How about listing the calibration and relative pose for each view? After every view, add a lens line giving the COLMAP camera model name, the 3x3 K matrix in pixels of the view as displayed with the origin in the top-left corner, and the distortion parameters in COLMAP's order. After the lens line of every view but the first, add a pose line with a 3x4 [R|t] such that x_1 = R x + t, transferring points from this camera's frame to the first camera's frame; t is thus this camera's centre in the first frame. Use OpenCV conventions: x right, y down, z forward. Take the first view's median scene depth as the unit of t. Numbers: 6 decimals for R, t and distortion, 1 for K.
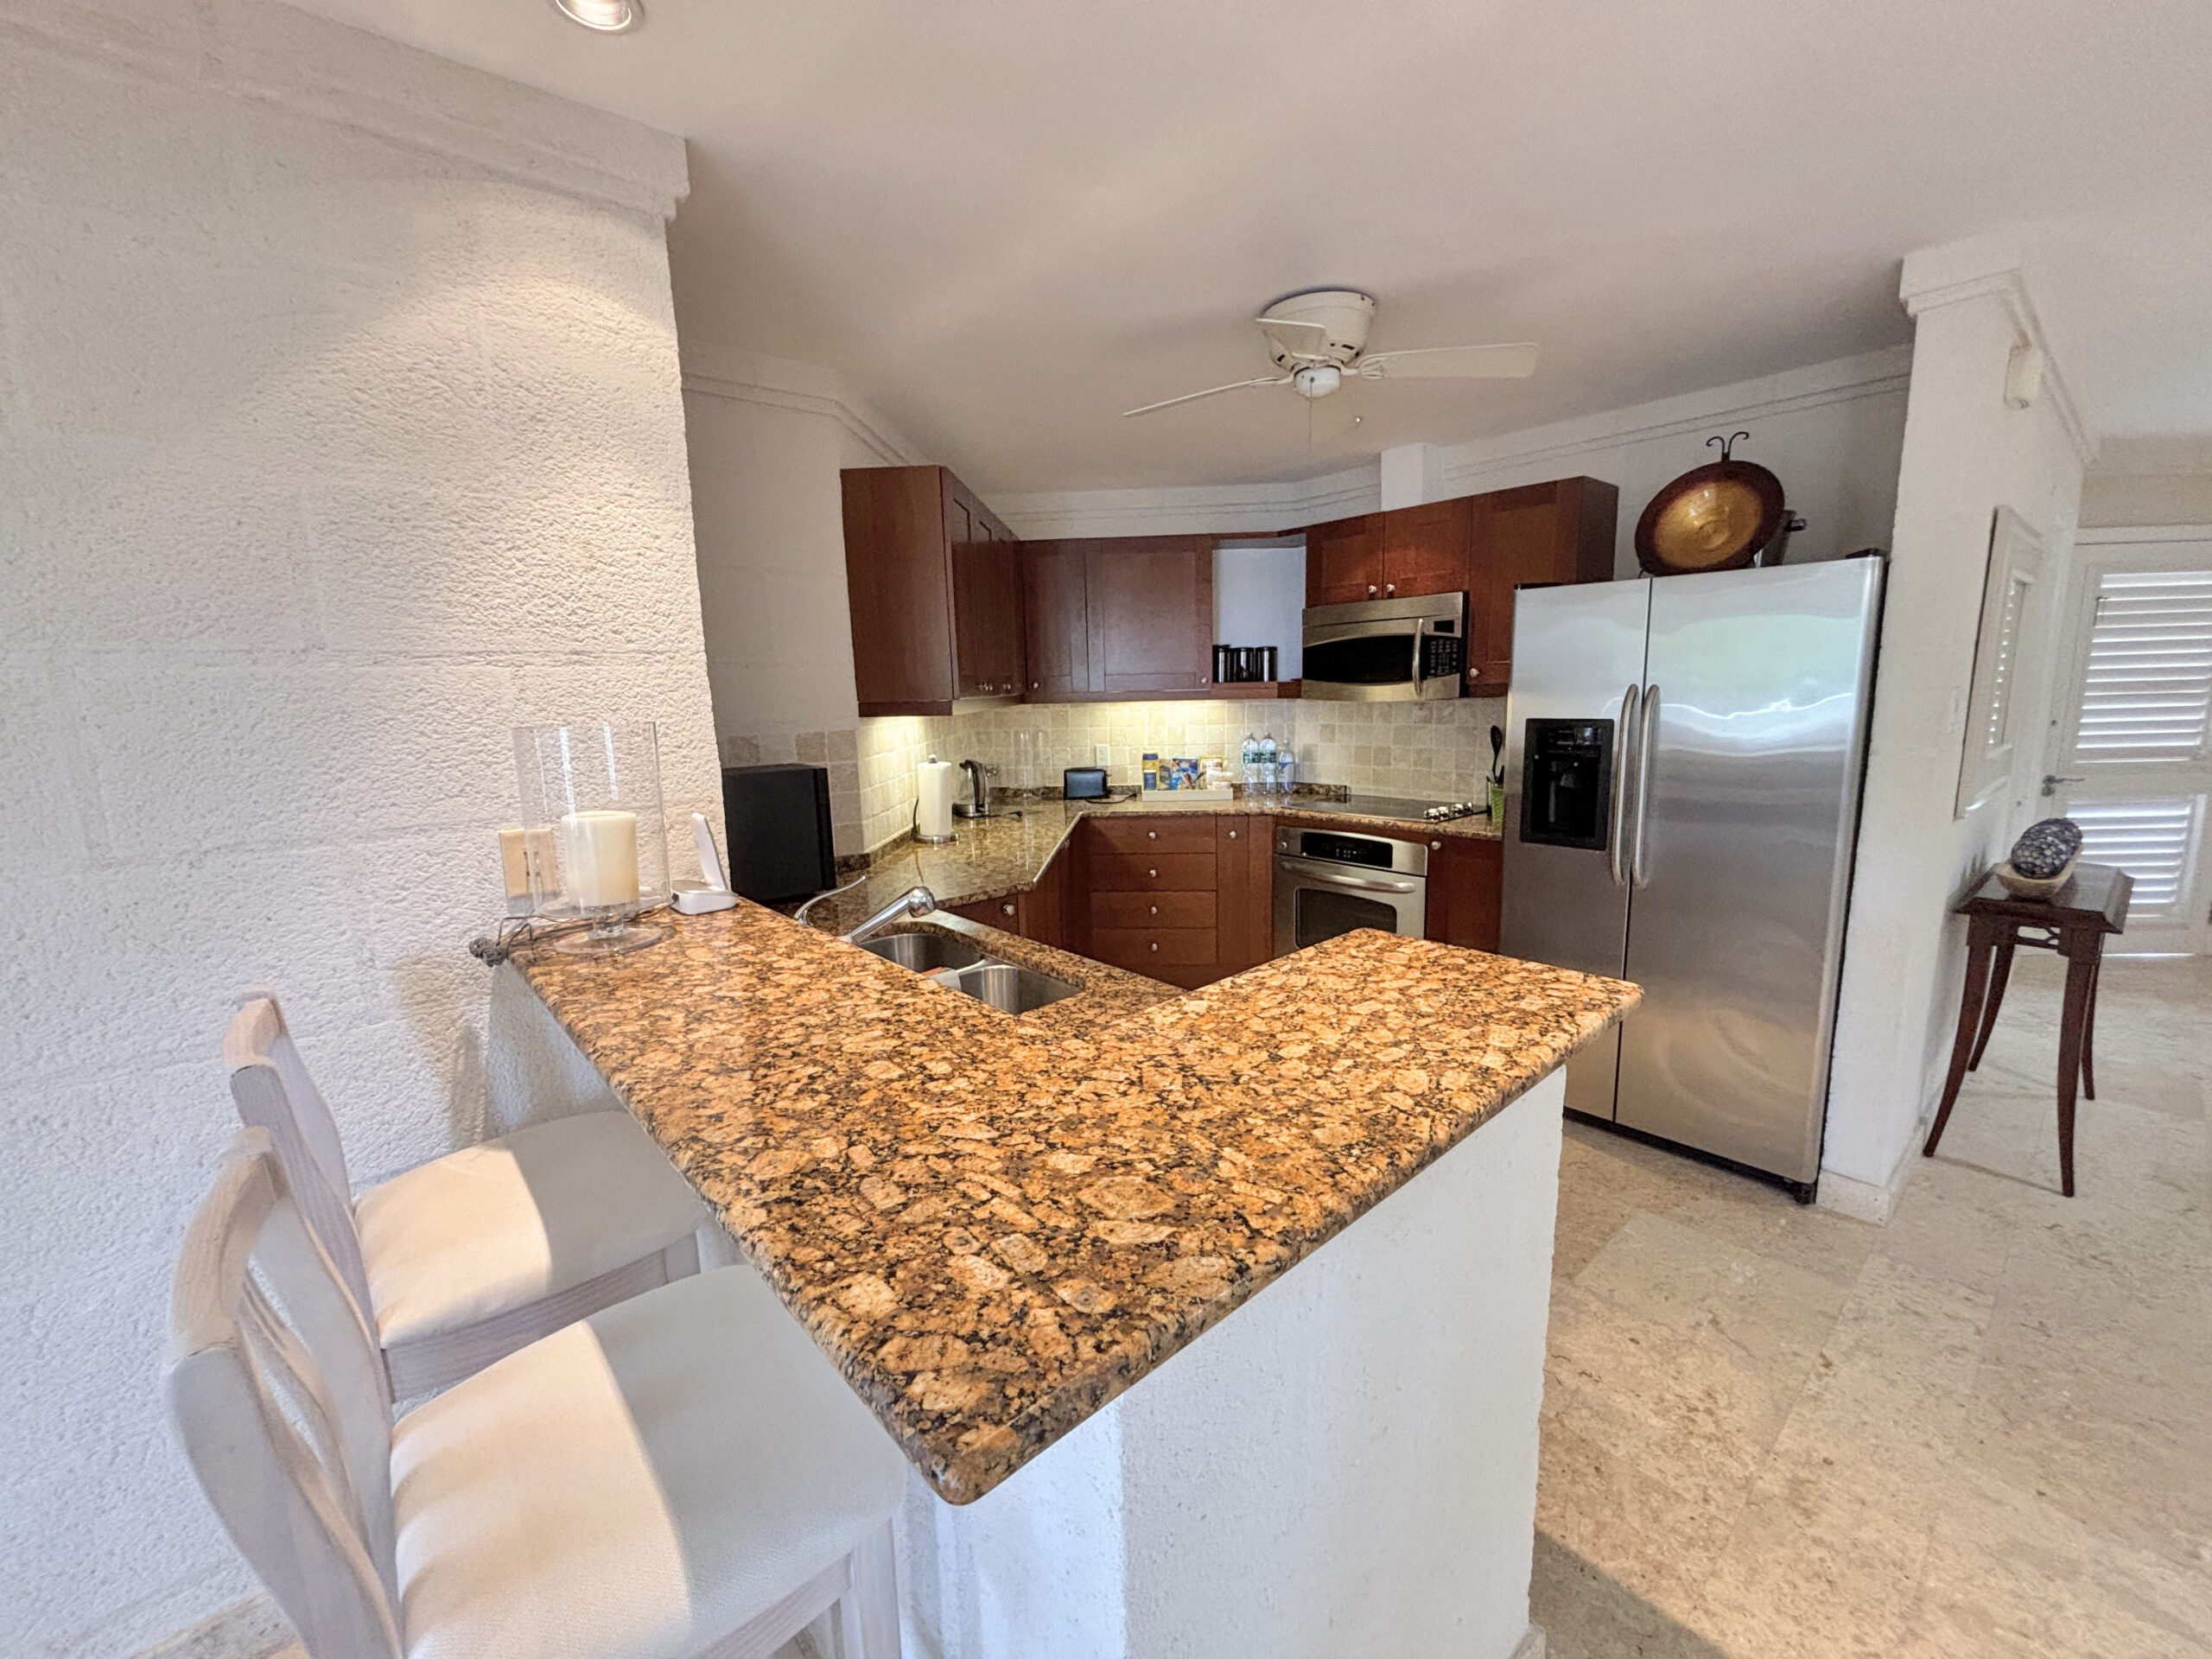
lens RADIAL K [[898.1, 0, 1106.0], [0, 898.1, 829.5], [0, 0, 1]] dist [-0.003227, 0.000052]
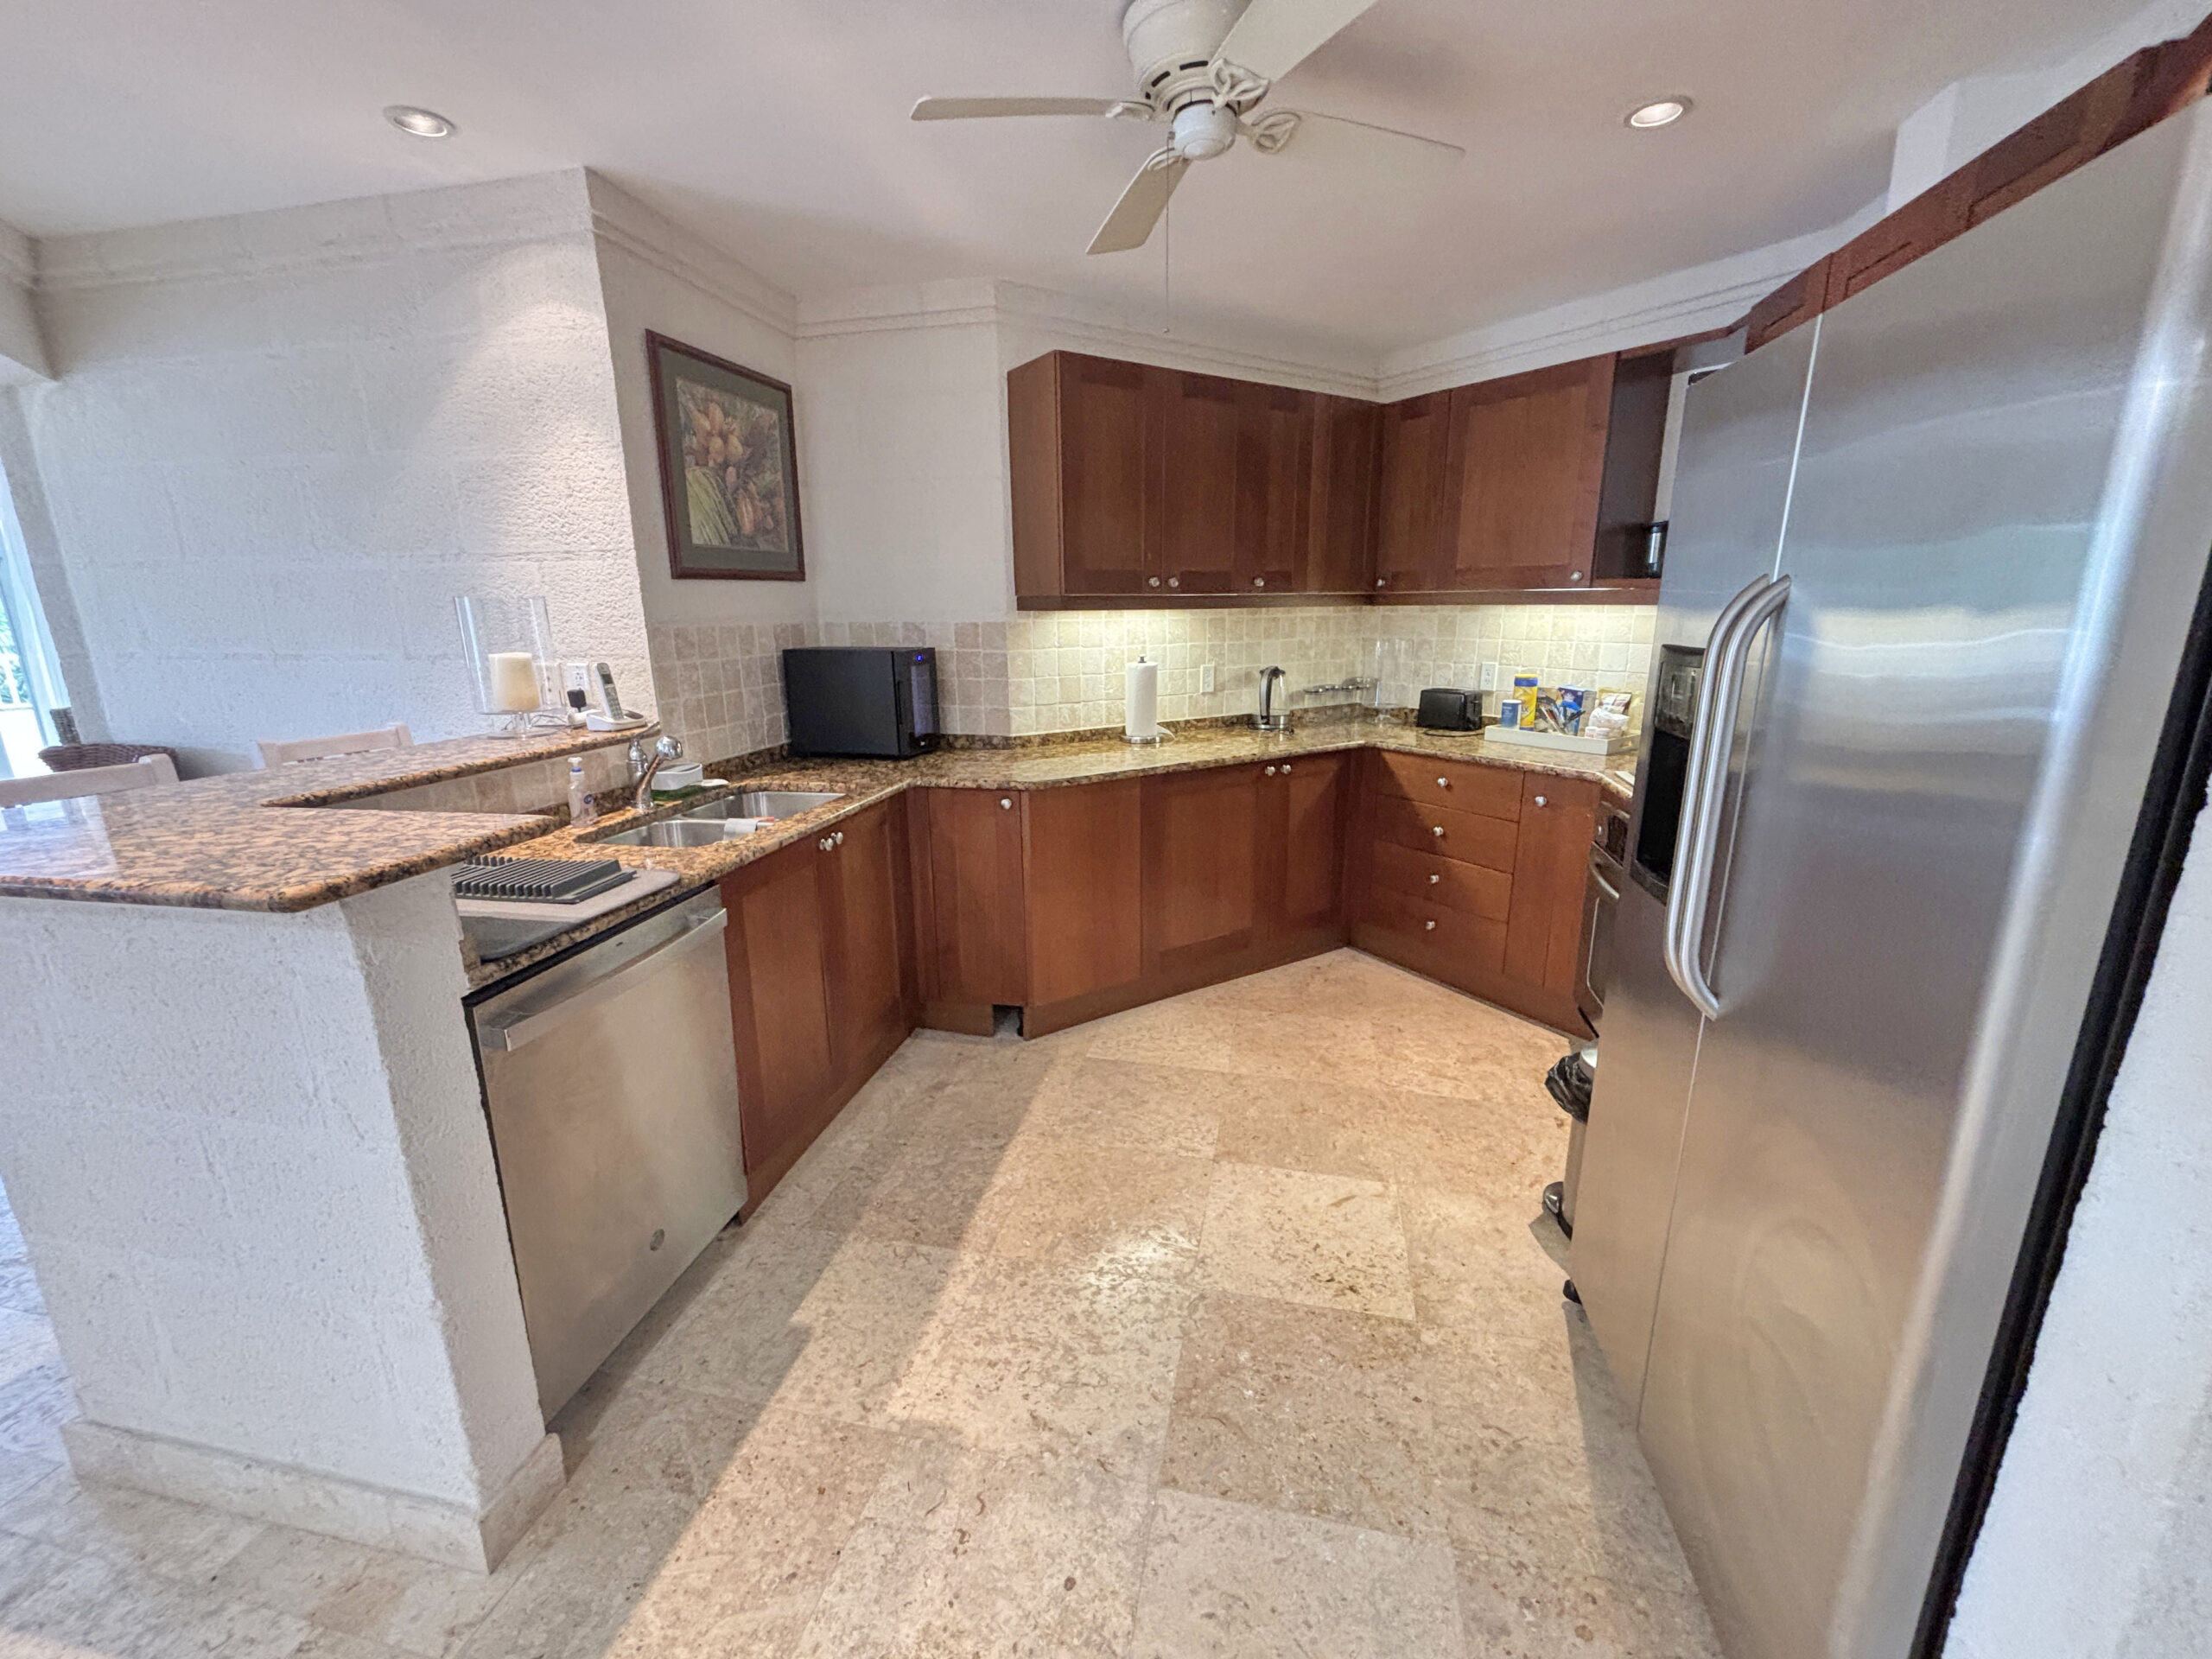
lens RADIAL K [[898.1, 0, 1106.0], [0, 898.1, 829.5], [0, 0, 1]] dist [-0.003227, 0.000052]
pose [[0.586851, 0.213724, -0.780979, 0.724819], [-0.134802, 0.976863, 0.166036, -0.062929], [0.798395, 0.007839, 0.602083, 0.459696]]
